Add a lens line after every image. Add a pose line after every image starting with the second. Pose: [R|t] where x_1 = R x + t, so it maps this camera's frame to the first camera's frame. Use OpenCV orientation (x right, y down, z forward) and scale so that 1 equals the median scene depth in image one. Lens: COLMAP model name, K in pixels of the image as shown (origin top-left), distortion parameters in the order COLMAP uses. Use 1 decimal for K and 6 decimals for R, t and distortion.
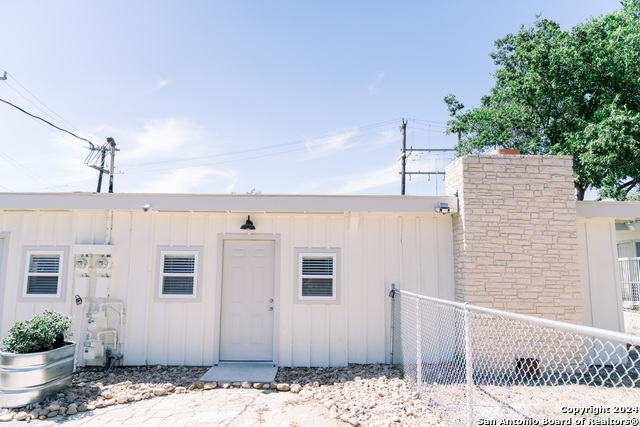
lens RADIAL K [[458.9, 0, 320.0], [0, 458.9, 213.5], [0, 0, 1]] dist [-0.001552, -0.002606]
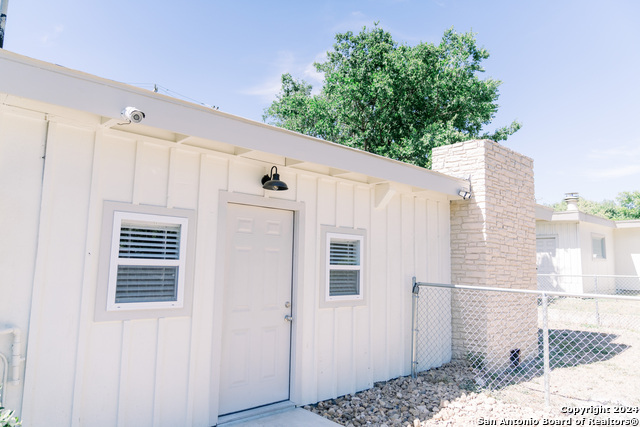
lens RADIAL K [[439.7, 0, 320.0], [0, 439.7, 213.5], [0, 0, 1]] dist [-0.004634, 0.004176]
pose [[0.743867, 0.087196, 0.662615, -0.490790], [-0.107297, 0.994173, -0.010373, 0.065954], [-0.659659, -0.063380, 0.748888, 0.525691]]
